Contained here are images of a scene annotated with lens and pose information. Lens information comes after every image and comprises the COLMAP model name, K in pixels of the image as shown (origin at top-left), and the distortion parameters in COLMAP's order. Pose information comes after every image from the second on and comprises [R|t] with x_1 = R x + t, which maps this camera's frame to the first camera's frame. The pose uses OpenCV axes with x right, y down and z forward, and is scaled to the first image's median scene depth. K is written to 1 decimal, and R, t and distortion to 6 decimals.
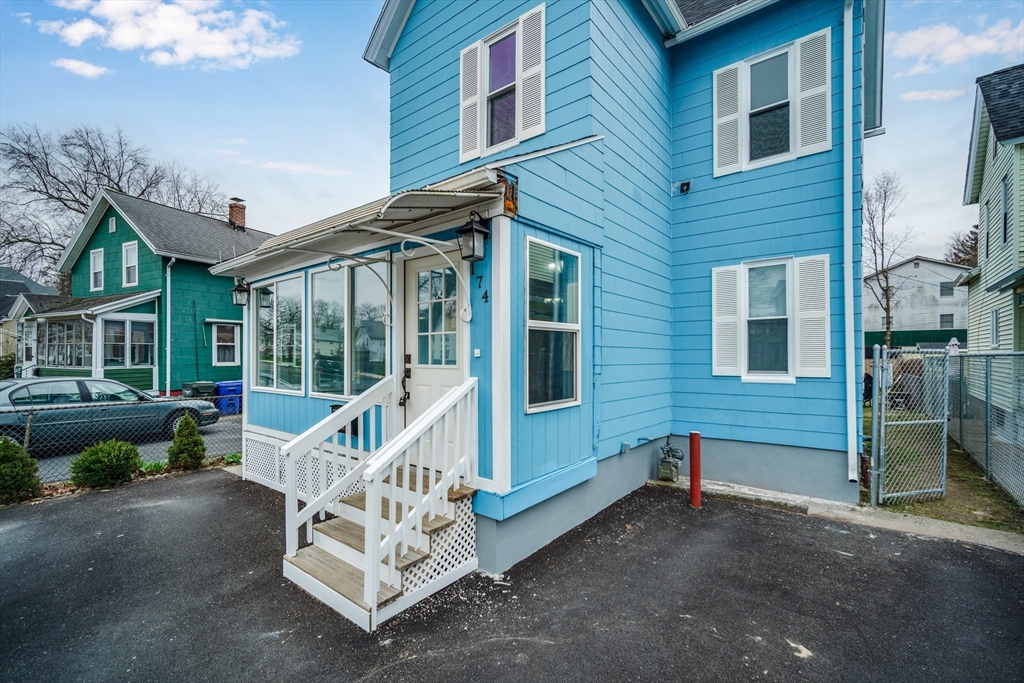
lens RADIAL K [[448.0, 0, 509.2], [0, 448.0, 349.8], [0, 0, 1]] dist [0.000045, -0.000252]
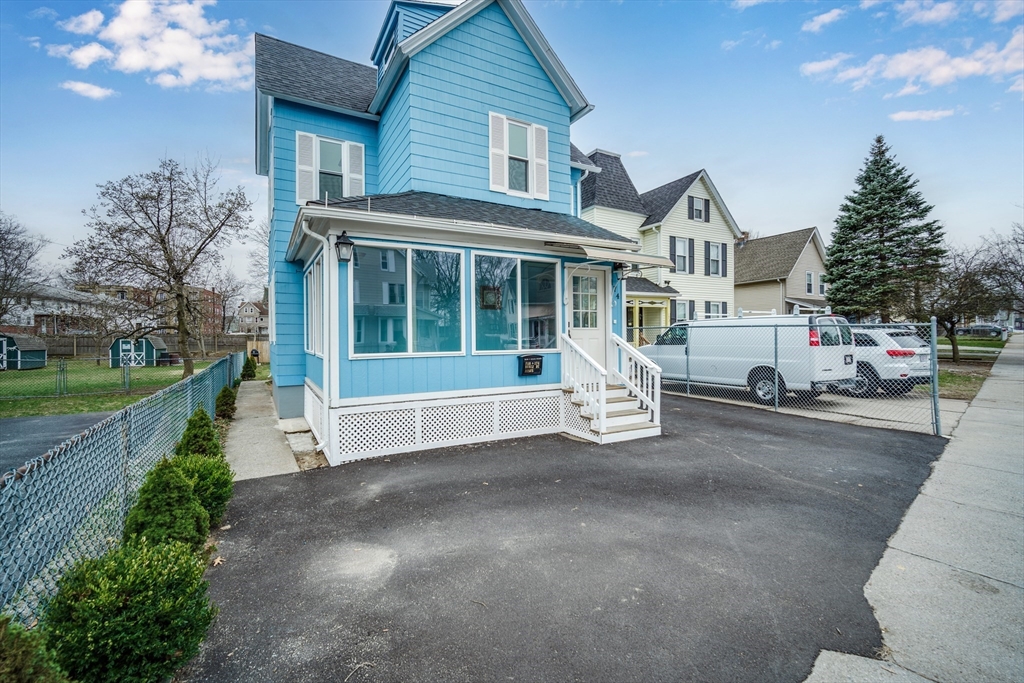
lens RADIAL K [[444.1, 0, 511.2], [0, 444.1, 330.9], [0, 0, 1]] dist [-0.000343, -0.000039]
pose [[0.371983, 0.013033, 0.928148, -1.425115], [-0.000895, 0.999906, -0.013682, 0.051780], [-0.928239, 0.004259, 0.371960, 0.427200]]
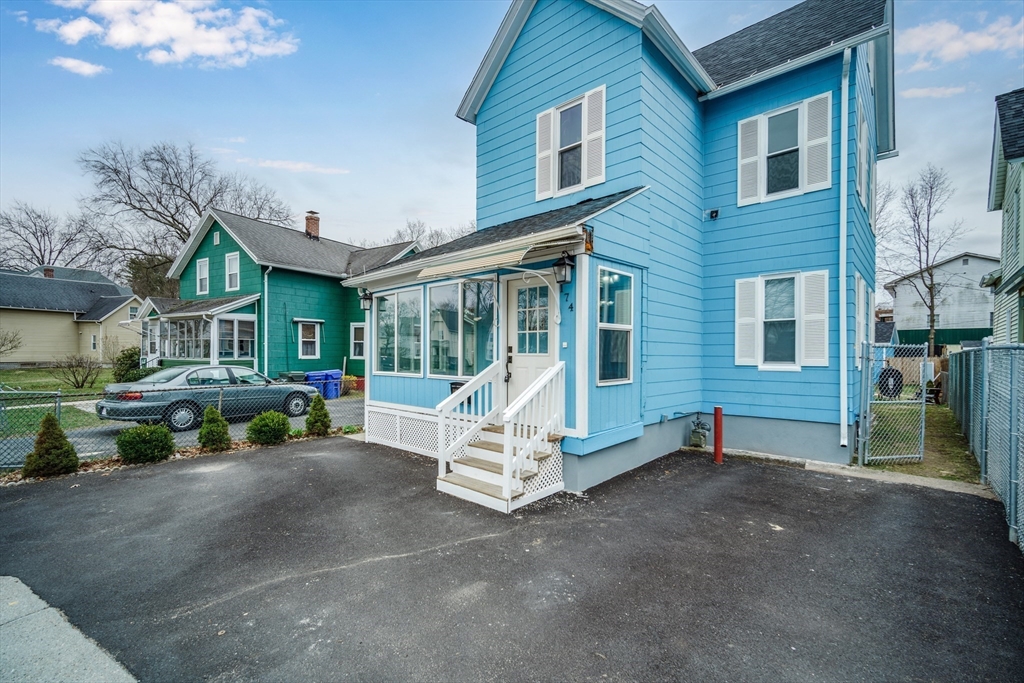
lens RADIAL K [[448.0, 0, 509.2], [0, 448.0, 349.8], [0, 0, 1]] dist [0.000045, -0.000252]
pose [[0.997455, 0.004799, -0.071136, -0.095236], [-0.004387, 0.999973, 0.005945, 0.009690], [0.071162, -0.005618, 0.997449, -0.319219]]
